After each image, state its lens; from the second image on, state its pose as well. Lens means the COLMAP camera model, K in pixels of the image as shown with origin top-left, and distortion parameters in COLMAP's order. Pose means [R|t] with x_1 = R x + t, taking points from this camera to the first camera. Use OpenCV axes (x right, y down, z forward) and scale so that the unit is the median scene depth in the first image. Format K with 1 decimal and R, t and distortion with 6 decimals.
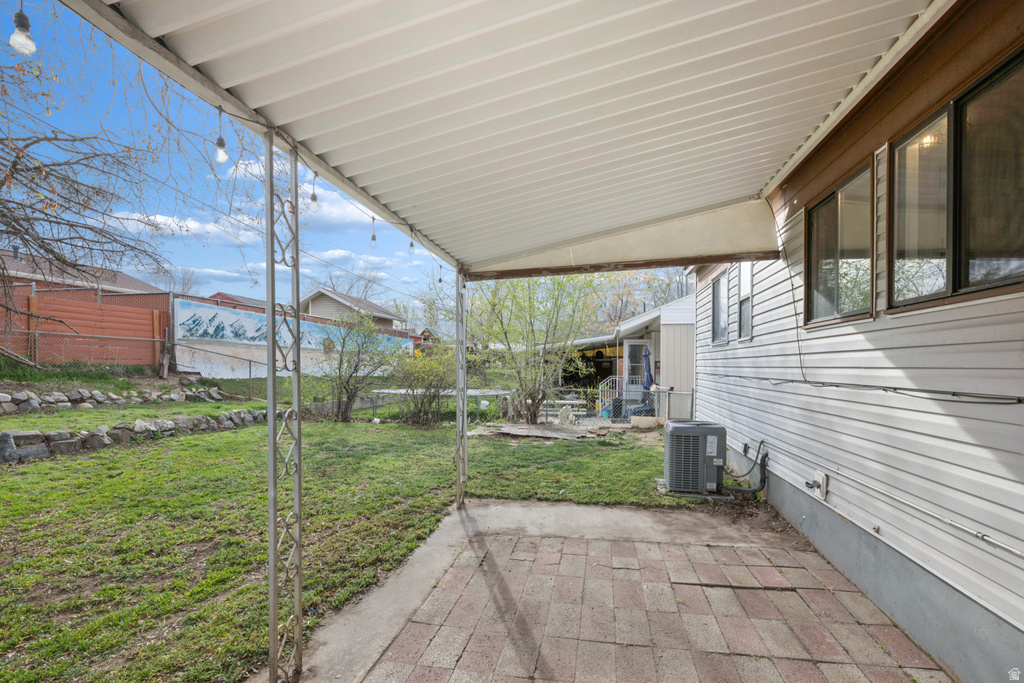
lens RADIAL K [[506.2, 0, 514.4], [0, 506.2, 367.7], [0, 0, 1]] dist [0.002423, 0.000259]
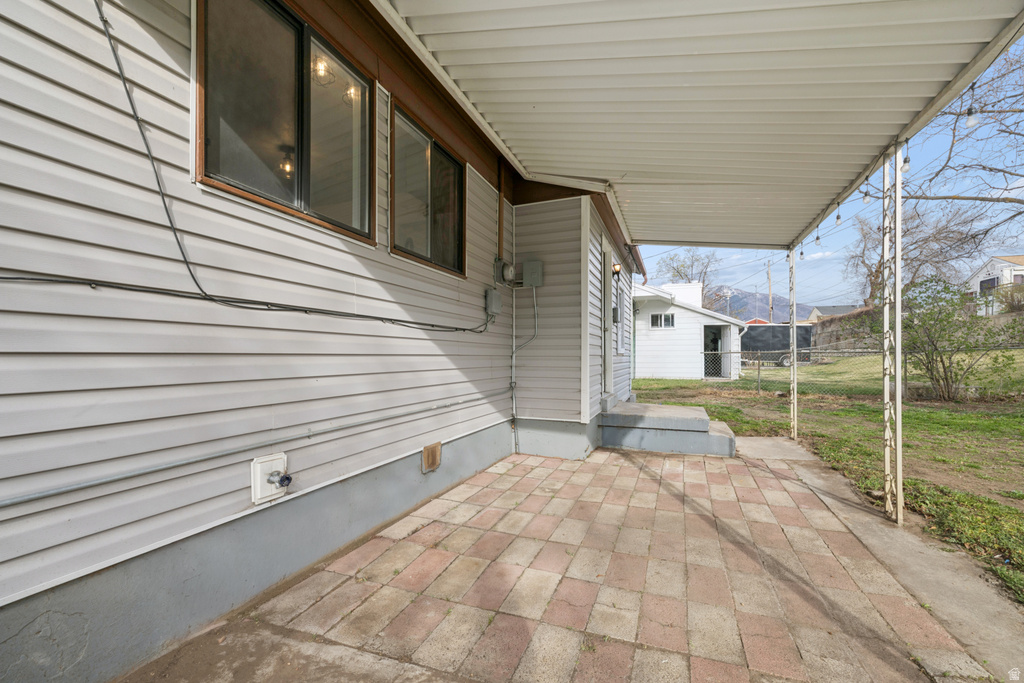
lens RADIAL K [[445.7, 0, 511.1], [0, 445.7, 358.2], [0, 0, 1]] dist [-0.000591, -0.000024]
pose [[-0.983611, 0.001900, 0.180296, 0.211262], [0.003666, 0.999948, 0.009464, 0.080133], [-0.180268, 0.009970, -0.983567, 1.320088]]
